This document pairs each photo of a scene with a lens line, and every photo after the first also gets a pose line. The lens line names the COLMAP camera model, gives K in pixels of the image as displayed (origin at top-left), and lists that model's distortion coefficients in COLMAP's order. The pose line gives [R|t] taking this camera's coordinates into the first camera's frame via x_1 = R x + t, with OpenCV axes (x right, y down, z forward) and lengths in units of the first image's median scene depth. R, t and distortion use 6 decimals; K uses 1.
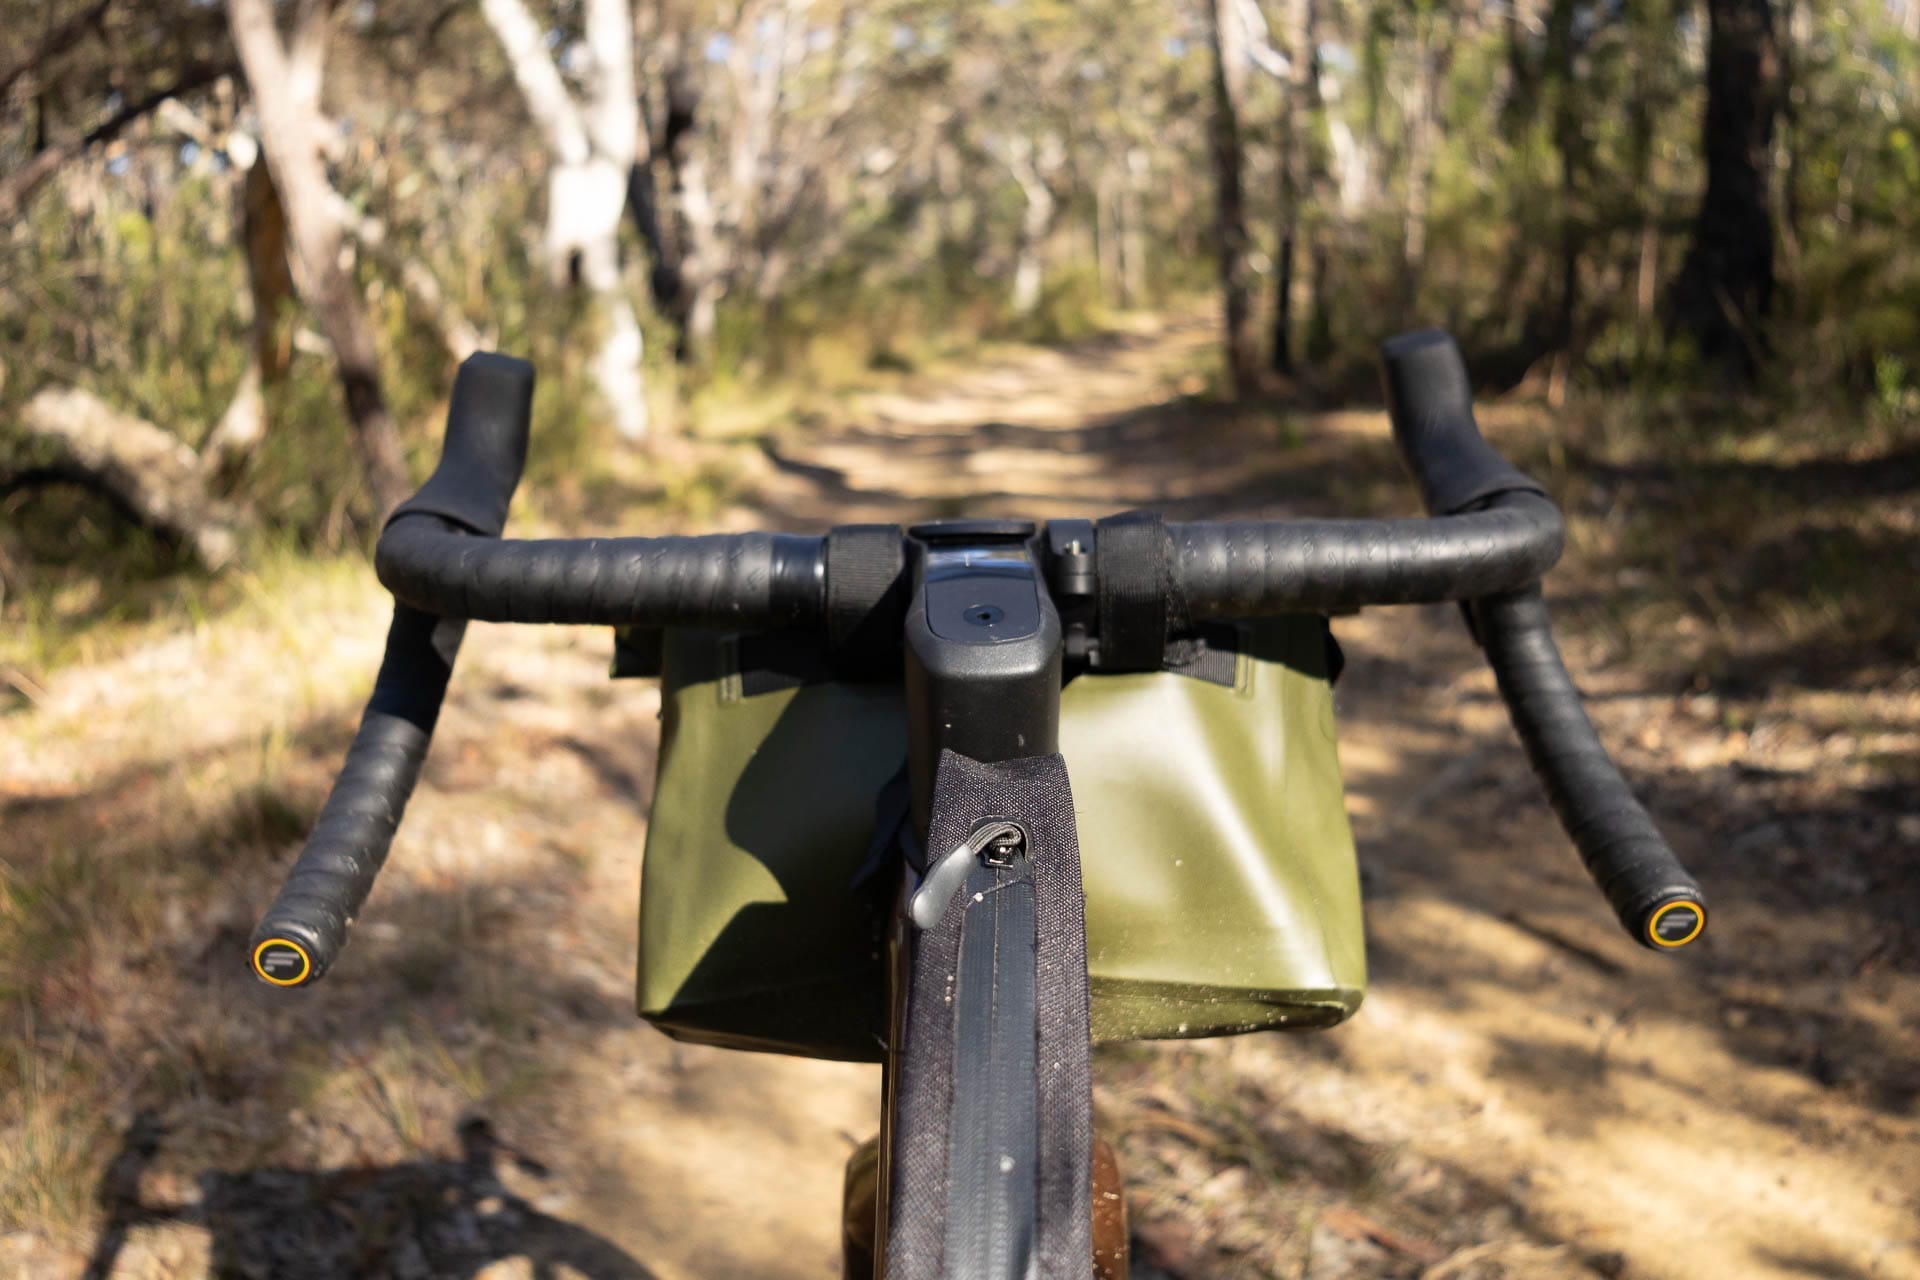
lens RADIAL K [[1564.1, 0, 960.0], [0, 1564.1, 640.0], [0, 0, 1]] dist [-0.052577, -0.002168]
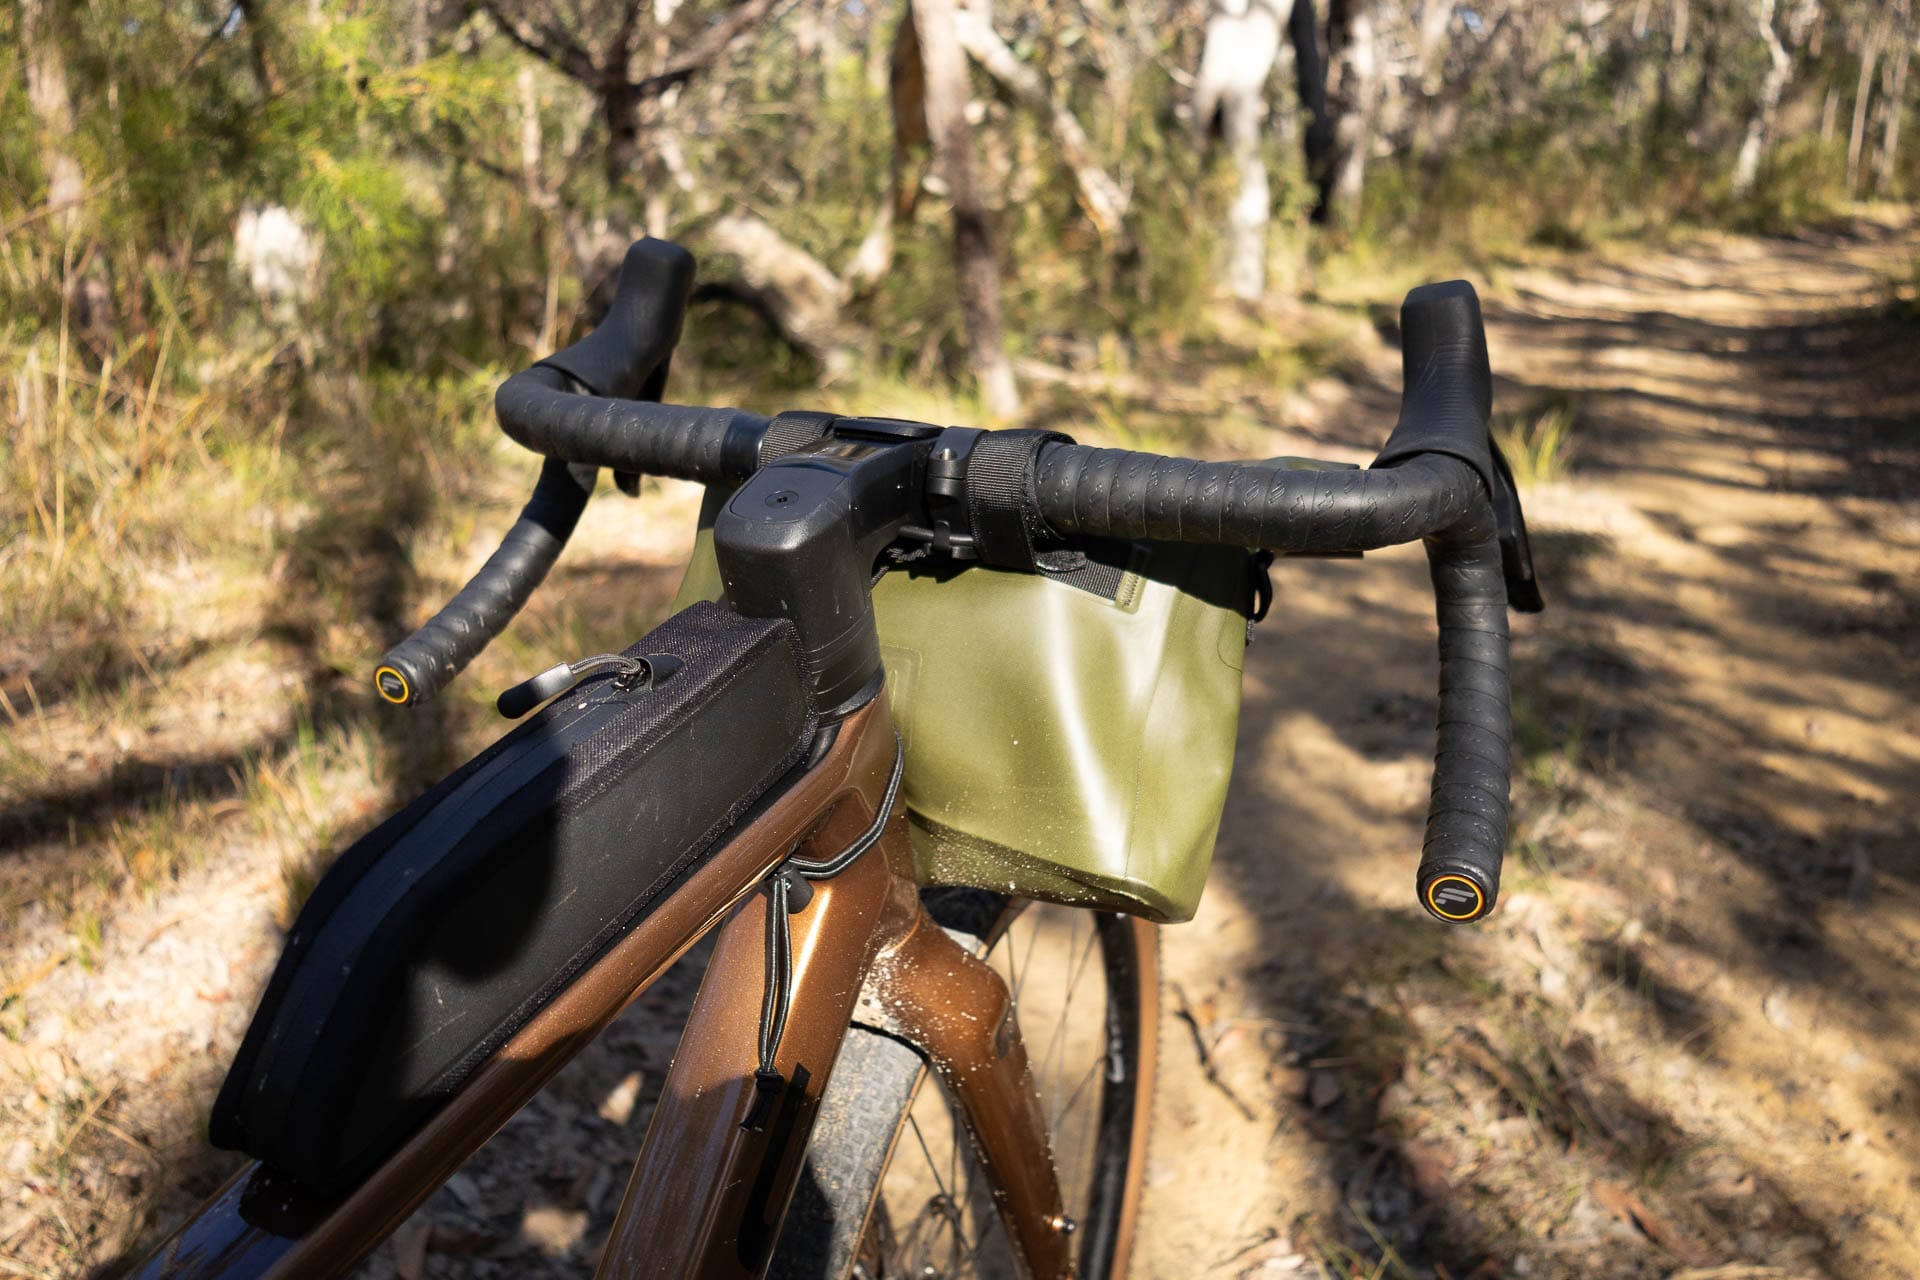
lens RADIAL K [[1606.5, 0, 959.6], [0, 1606.5, 704.9], [0, 0, 1]] dist [-0.087274, 0.005923]
pose [[0.883413, 0.182678, -0.431520, 0.117184], [-0.125439, 0.979464, 0.157844, -0.012369], [0.451493, -0.085312, 0.888187, -0.010478]]
